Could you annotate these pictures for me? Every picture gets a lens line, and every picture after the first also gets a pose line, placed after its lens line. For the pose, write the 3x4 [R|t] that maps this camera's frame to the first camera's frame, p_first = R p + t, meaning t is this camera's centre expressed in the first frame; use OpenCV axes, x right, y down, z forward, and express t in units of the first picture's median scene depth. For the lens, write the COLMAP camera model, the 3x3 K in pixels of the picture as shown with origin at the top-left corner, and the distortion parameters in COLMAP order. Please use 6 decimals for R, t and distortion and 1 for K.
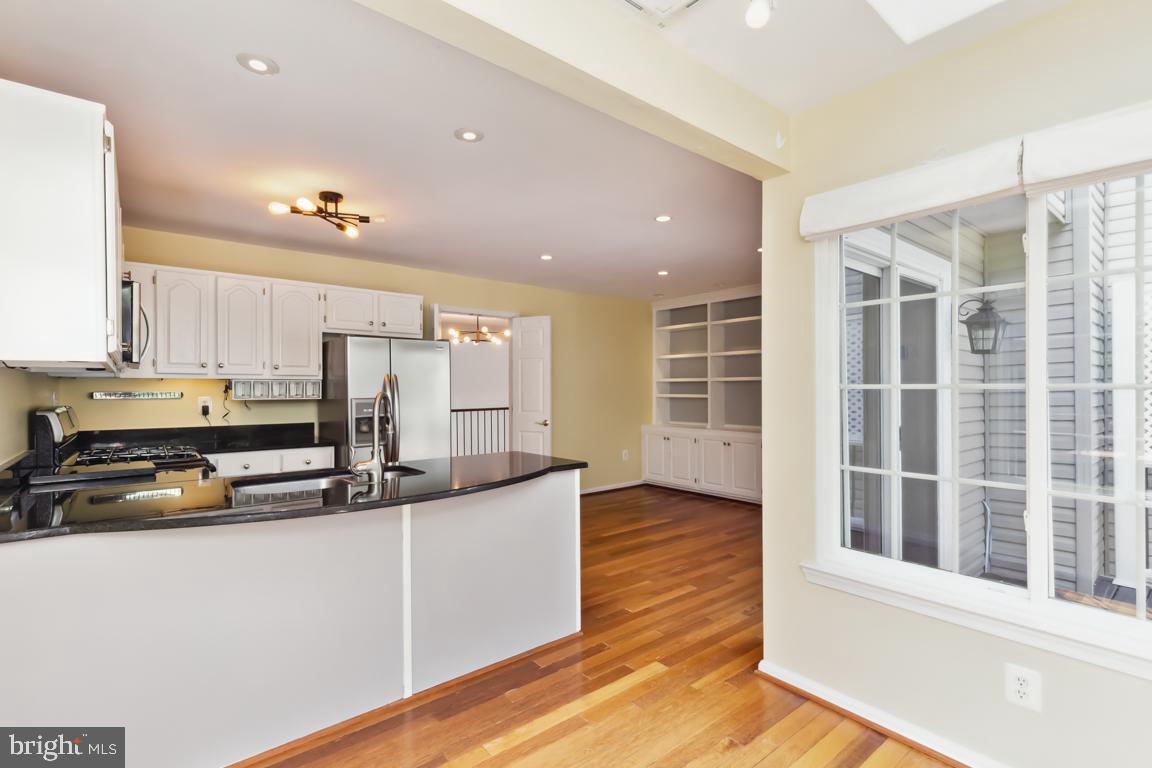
lens RADIAL K [[537.8, 0, 572.7], [0, 537.8, 386.1], [0, 0, 1]] dist [0.003351, 0.000474]
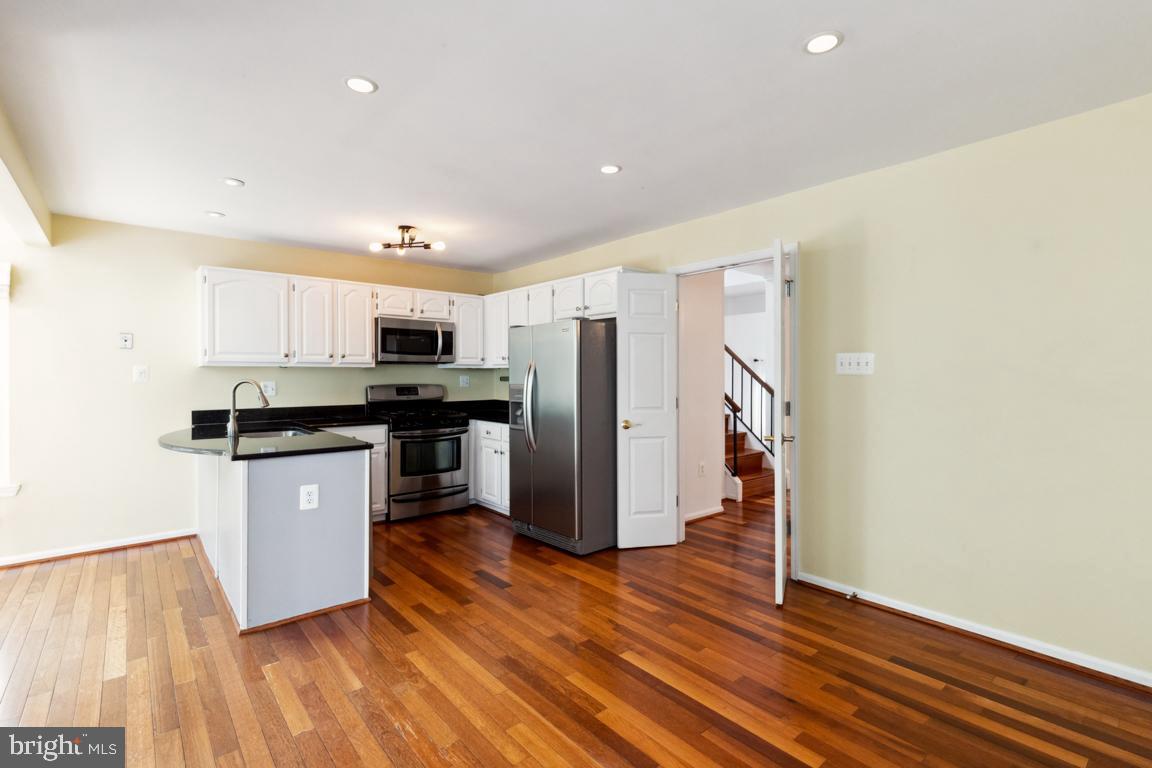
lens RADIAL K [[537.8, 0, 576.0], [0, 537.8, 383.6], [0, 0, 1]] dist [0.003351, 0.000474]
pose [[0.019984, 0.018422, -0.999631, 0.761312], [-0.011084, 0.999773, 0.018204, 0.003985], [0.999739, 0.010716, 0.020183, 1.244536]]
